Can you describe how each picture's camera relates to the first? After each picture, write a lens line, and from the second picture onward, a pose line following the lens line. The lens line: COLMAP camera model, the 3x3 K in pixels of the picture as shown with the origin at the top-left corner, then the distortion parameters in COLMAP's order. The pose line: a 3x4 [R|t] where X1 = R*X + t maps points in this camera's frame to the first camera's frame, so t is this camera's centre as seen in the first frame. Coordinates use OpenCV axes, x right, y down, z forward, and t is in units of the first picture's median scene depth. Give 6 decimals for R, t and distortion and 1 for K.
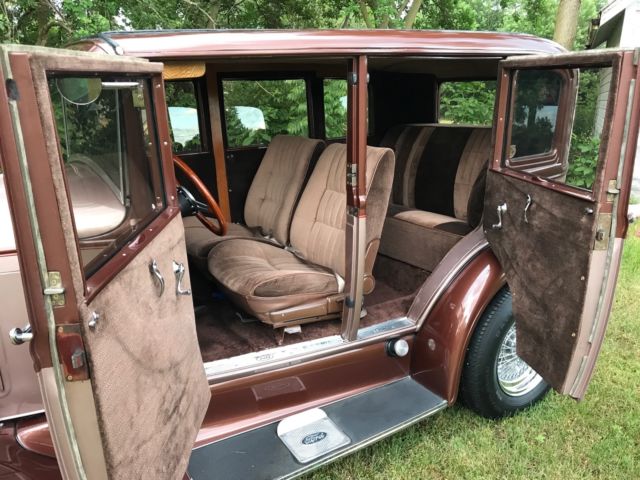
lens RADIAL K [[529.5, 0, 322.2], [0, 529.5, 239.8], [0, 0, 1]] dist [0.011255, -0.021650]
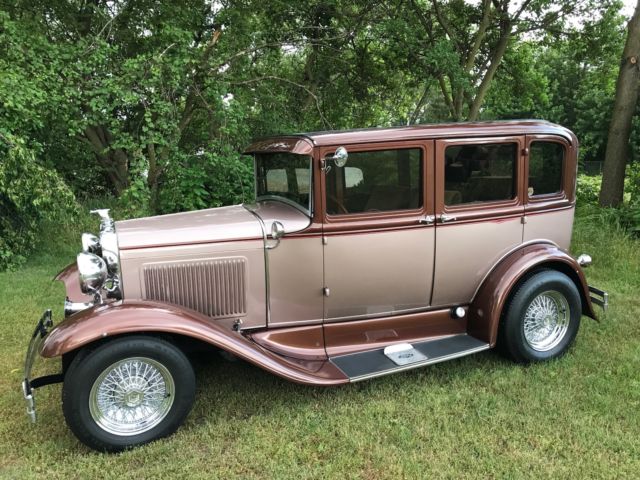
lens RADIAL K [[529.5, 0, 318.9], [0, 529.5, 240.1], [0, 0, 1]] dist [0.011255, -0.021650]
pose [[0.988486, 0.011465, -0.150877, -0.035039], [-0.027127, 0.994398, -0.102159, 0.161727], [0.148860, 0.105076, 0.983260, -0.664619]]
